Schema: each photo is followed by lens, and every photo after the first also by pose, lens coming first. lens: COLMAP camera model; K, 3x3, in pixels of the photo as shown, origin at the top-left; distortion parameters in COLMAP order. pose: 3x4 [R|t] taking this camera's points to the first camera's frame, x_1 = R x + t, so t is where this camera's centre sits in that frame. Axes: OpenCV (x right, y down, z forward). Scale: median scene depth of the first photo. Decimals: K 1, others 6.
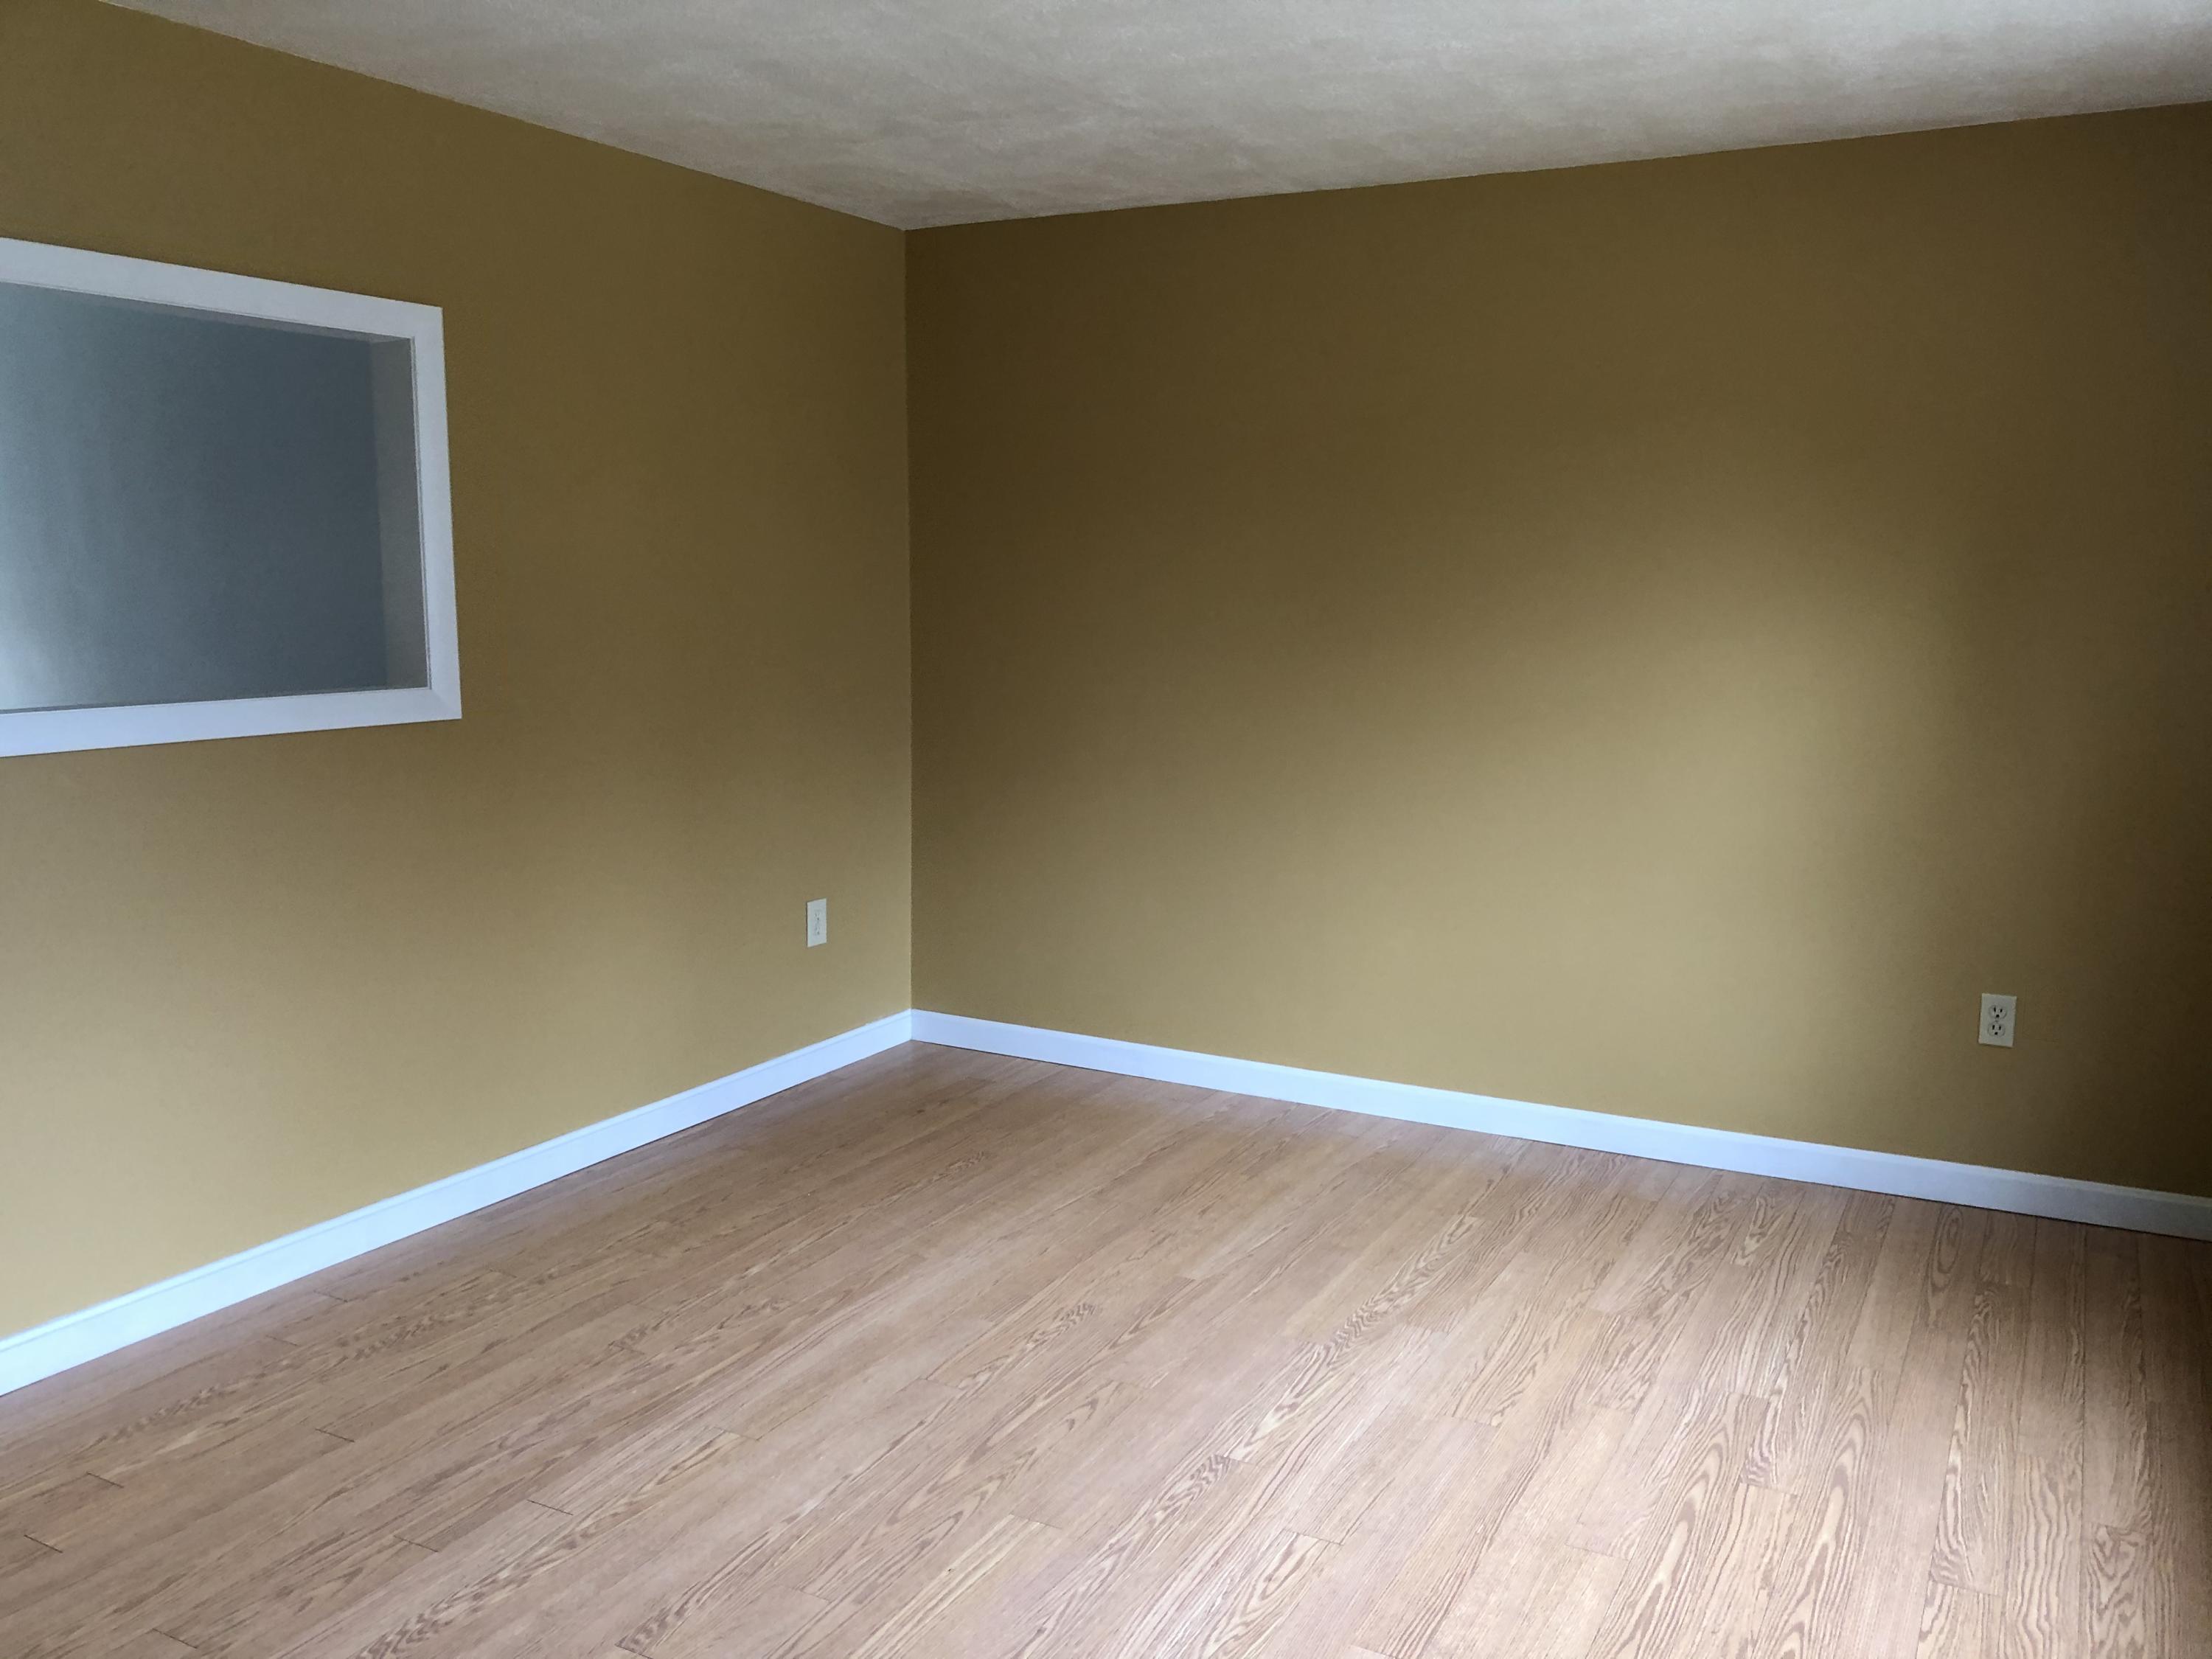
lens RADIAL K [[1807.4, 0, 1126.9], [0, 1807.4, 827.0], [0, 0, 1]] dist [-0.000254, -0.000591]
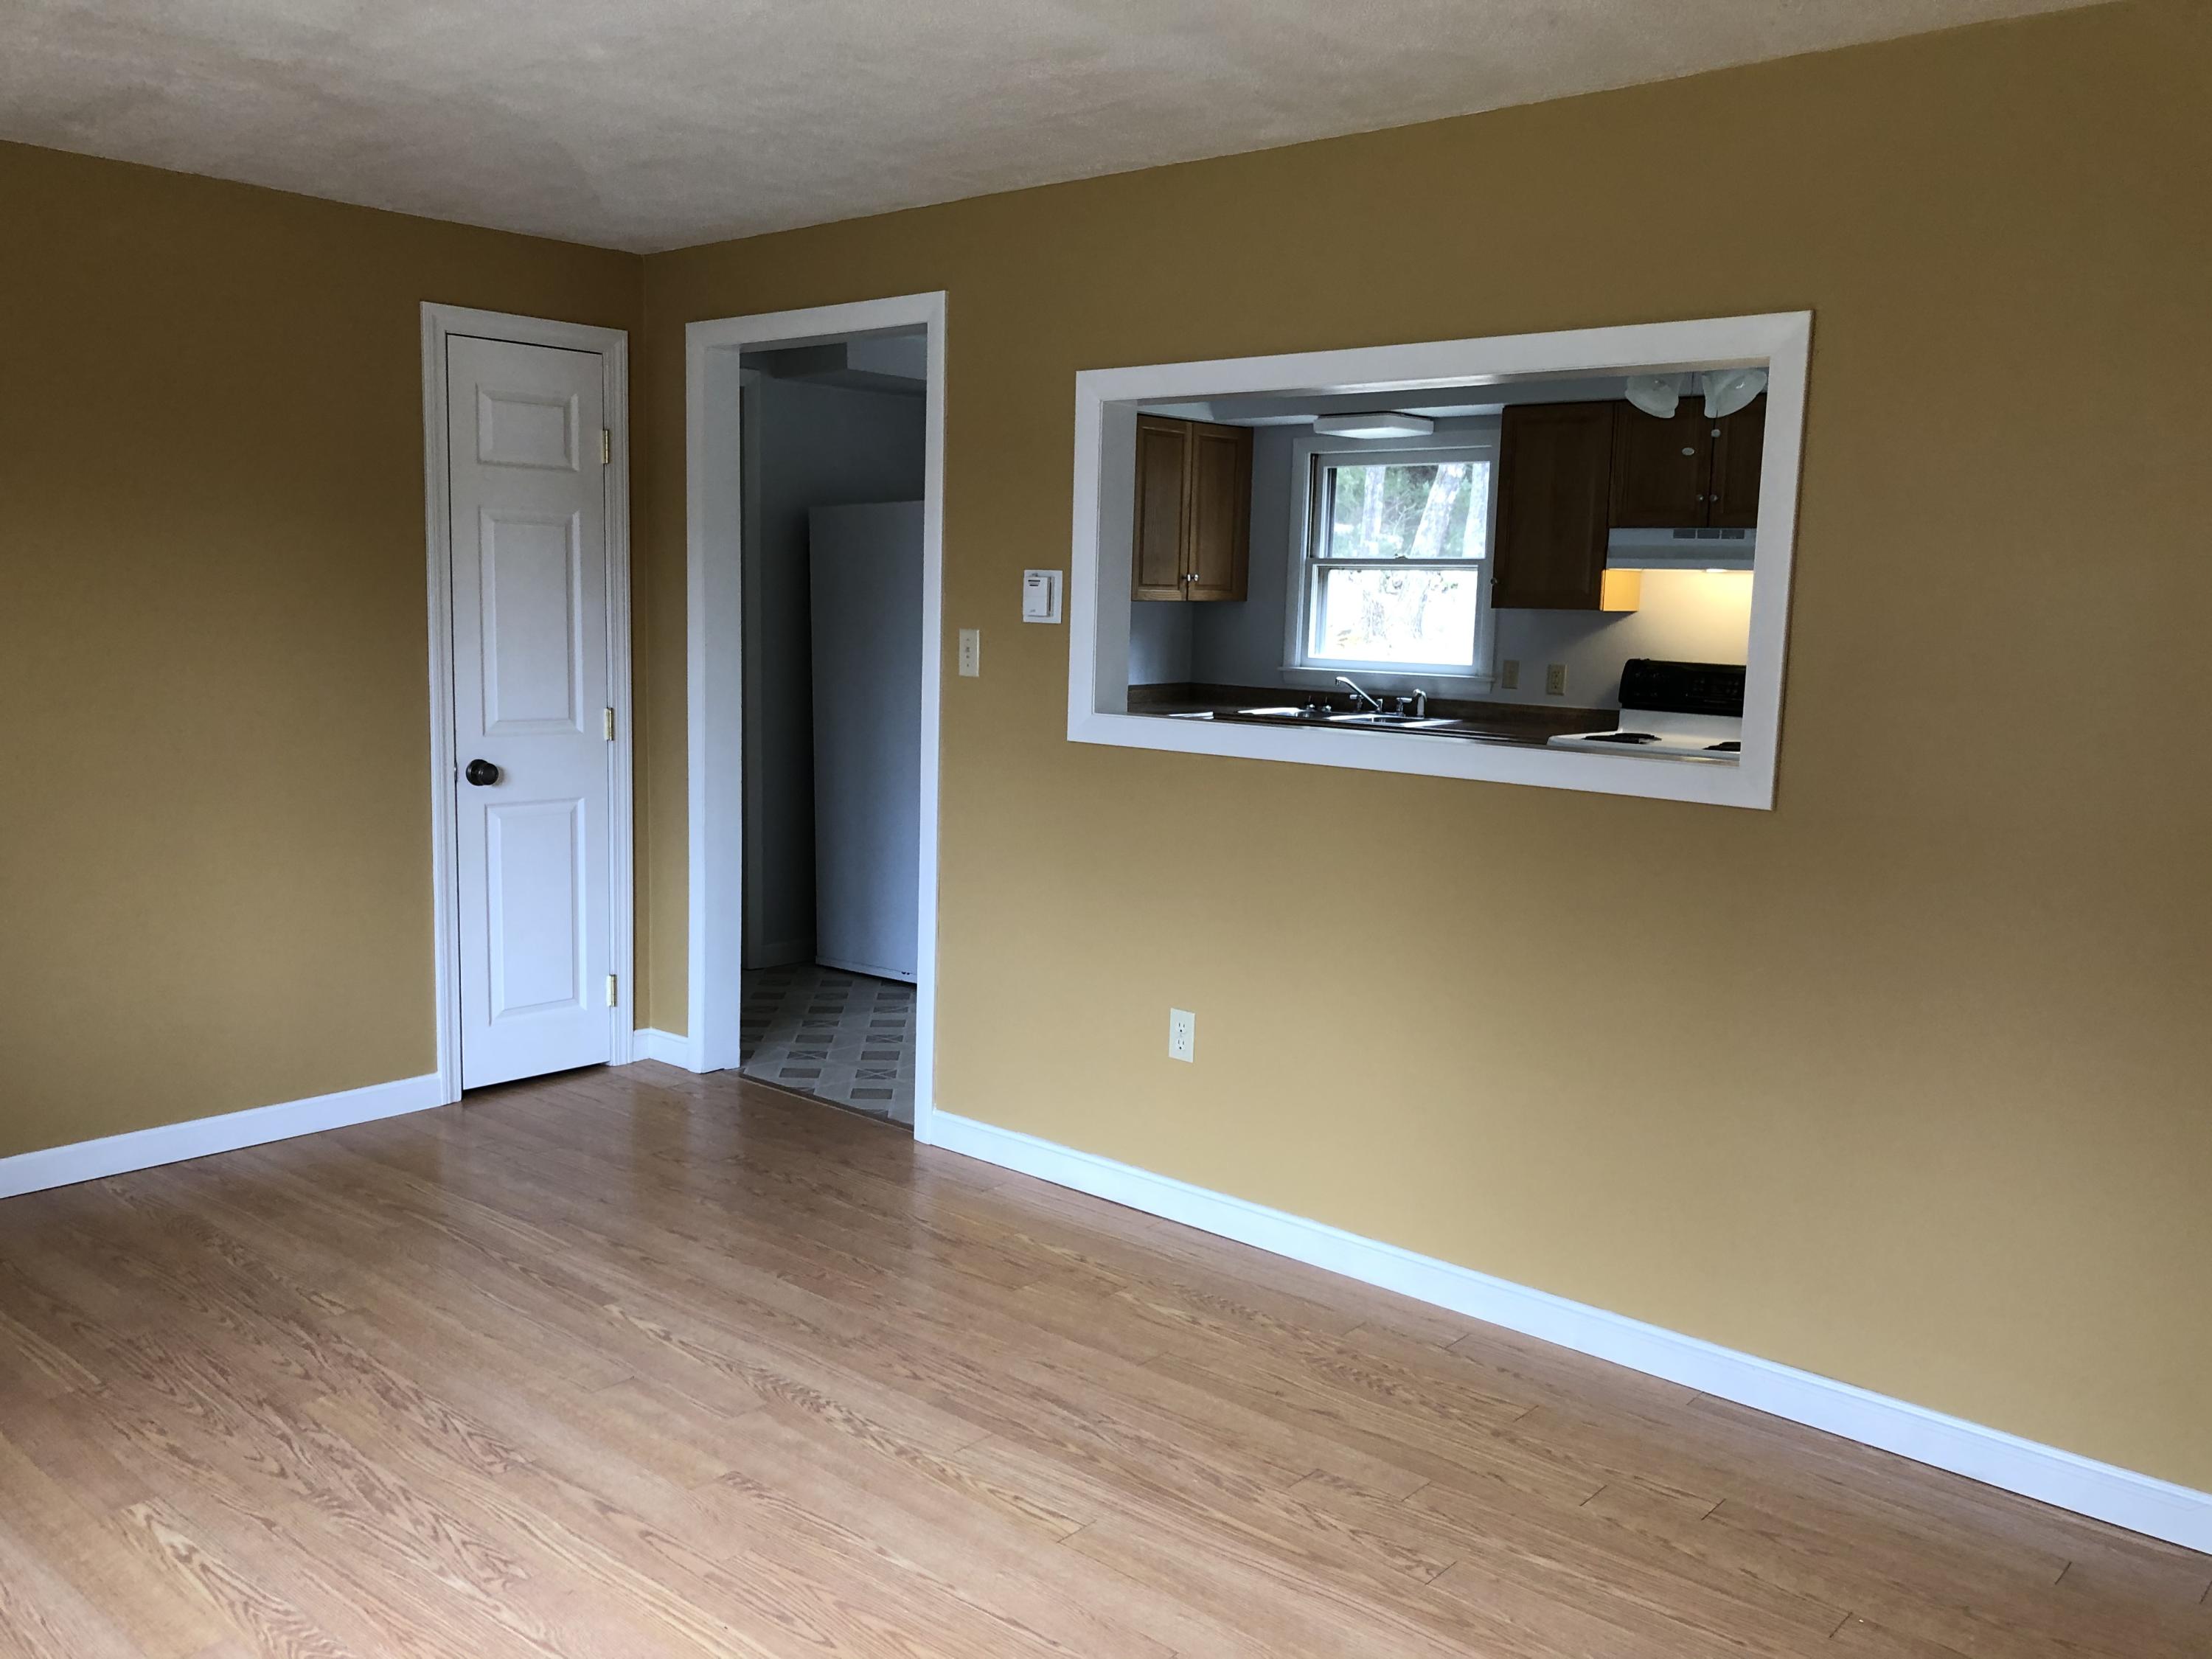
lens RADIAL K [[1807.4, 0, 1091.0], [0, 1807.4, 851.5], [0, 0, 1]] dist [-0.000254, -0.000591]
pose [[-0.222842, 0.128296, -0.966375, 0.622921], [-0.173770, 0.970199, 0.168875, -0.159752], [0.959242, 0.205560, -0.193907, 1.086192]]
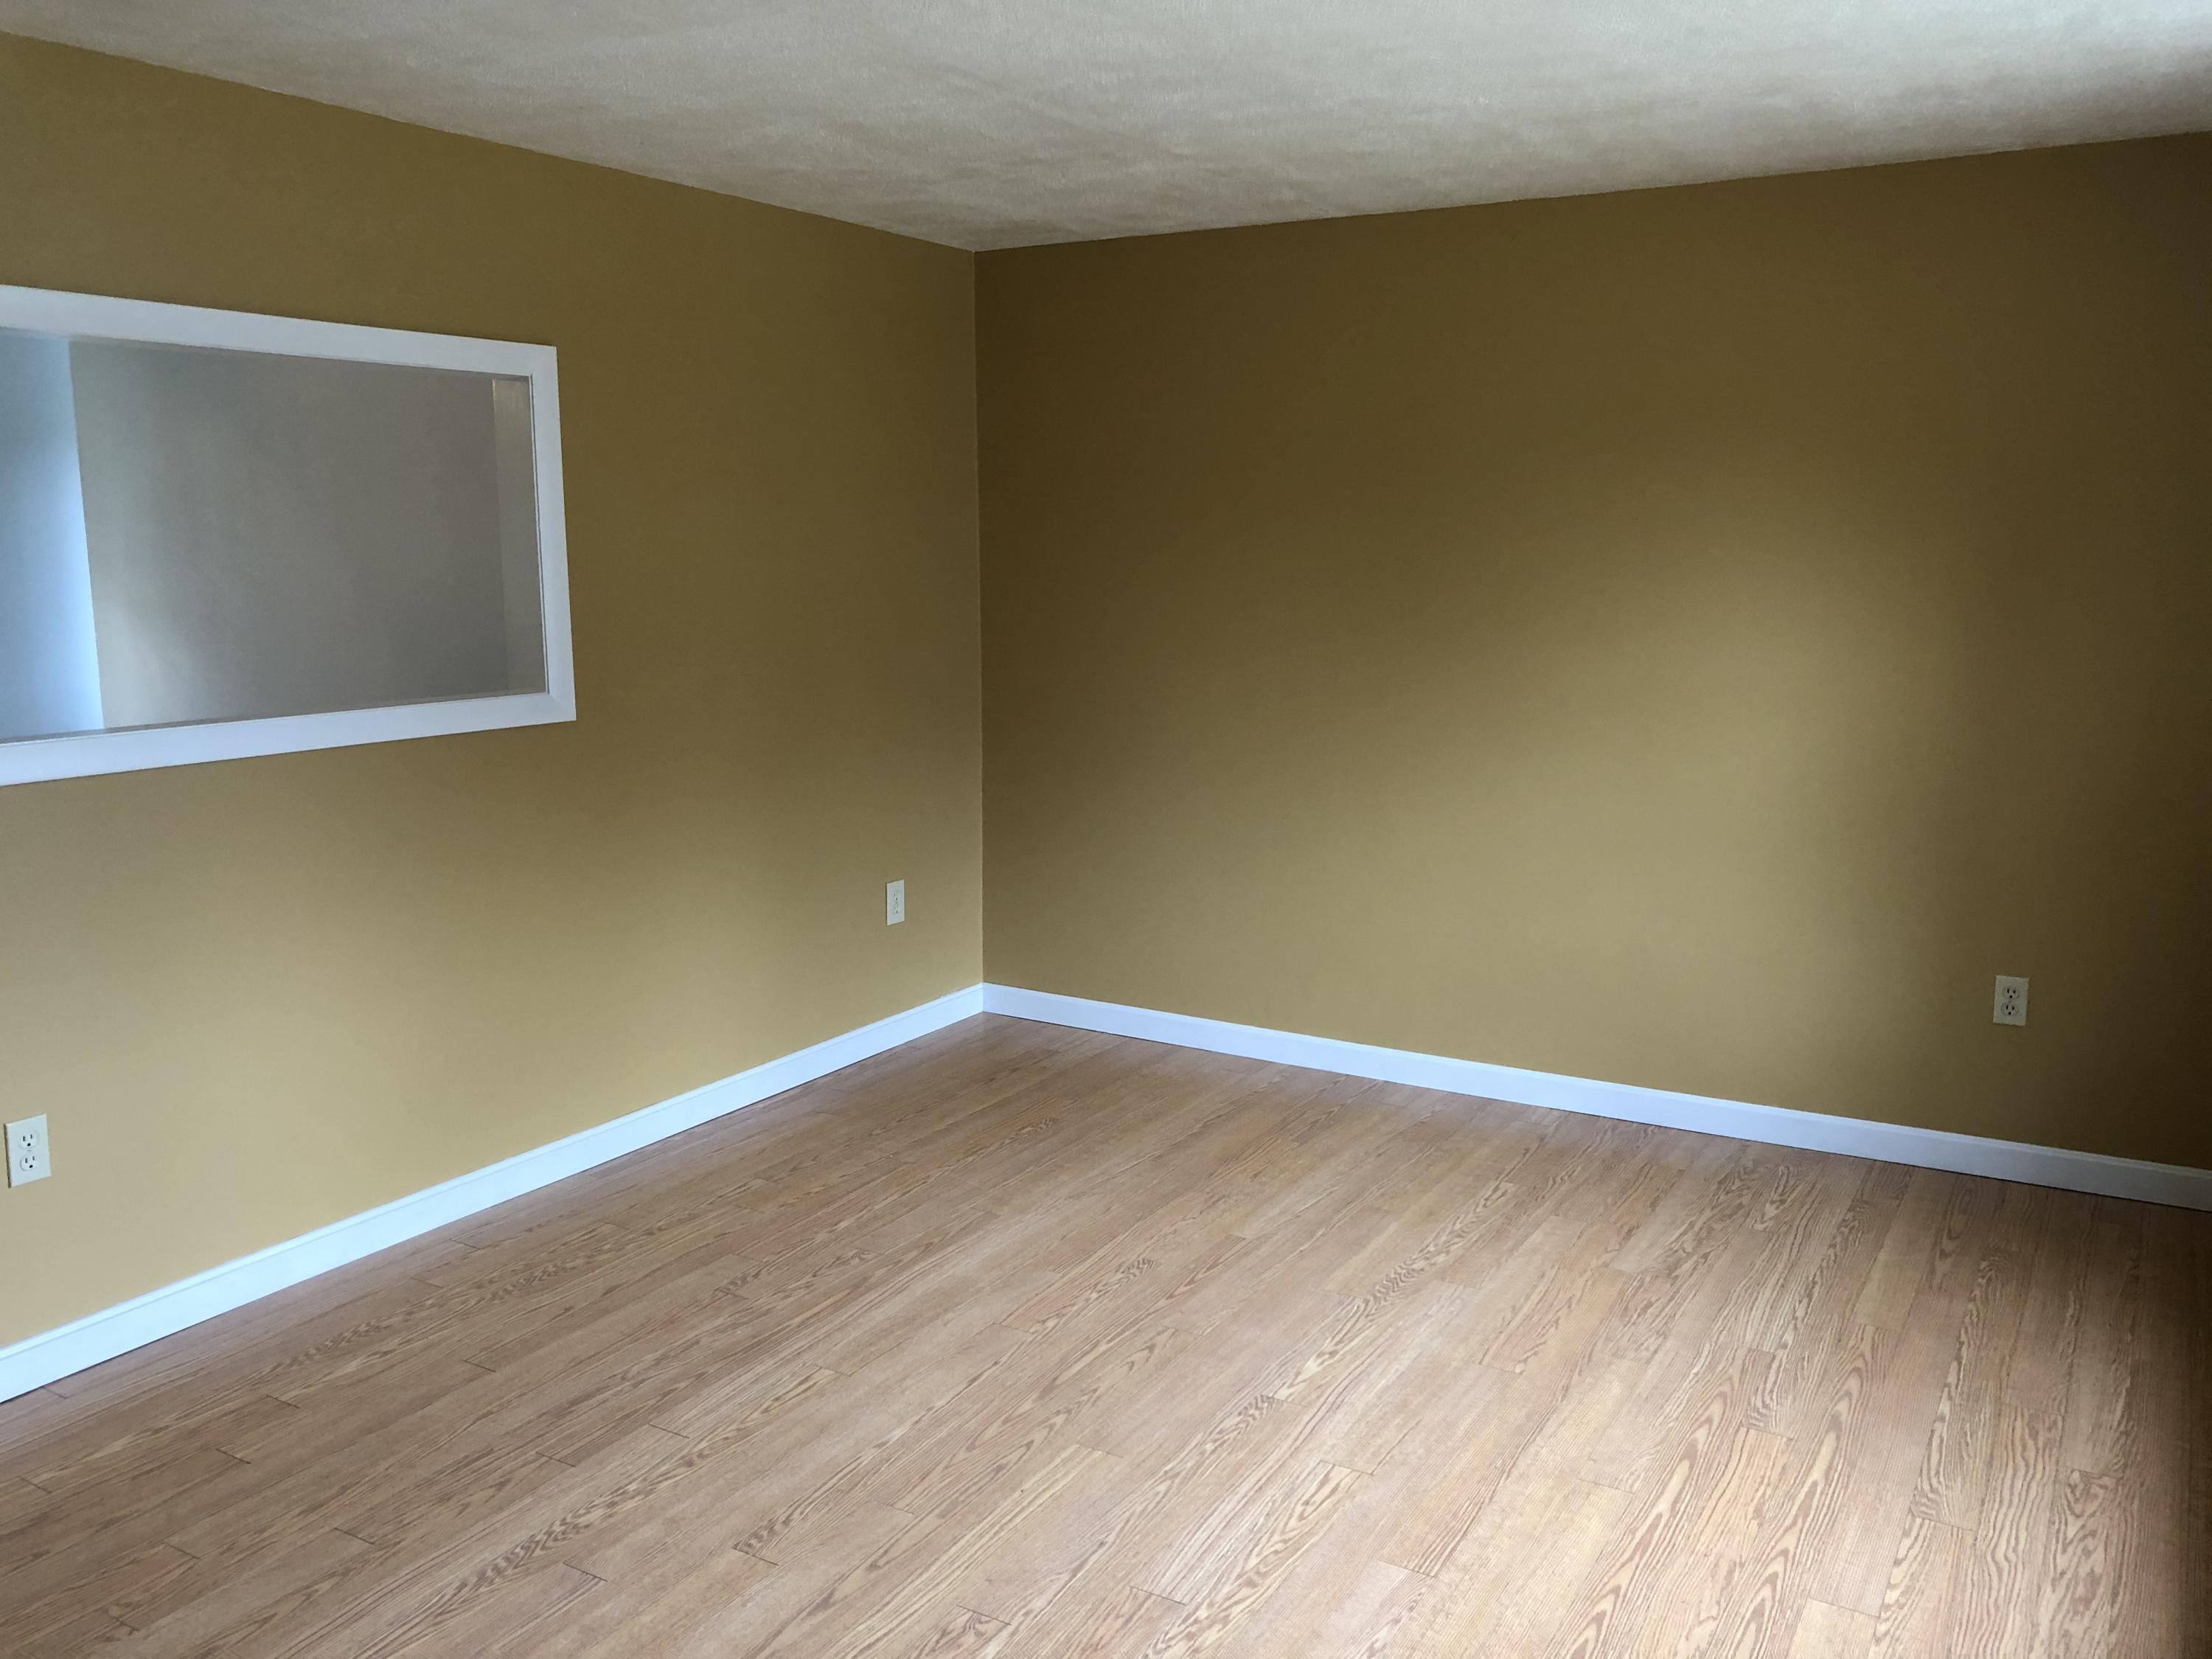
lens RADIAL K [[1807.4, 0, 1091.5], [0, 1807.4, 811.2], [0, 0, 1]] dist [-0.000254, -0.000591]
pose [[0.998383, -0.002443, -0.056791, 0.008442], [0.003063, 0.999937, 0.010828, -0.020164], [0.056760, -0.010984, 0.998327, -0.097759]]
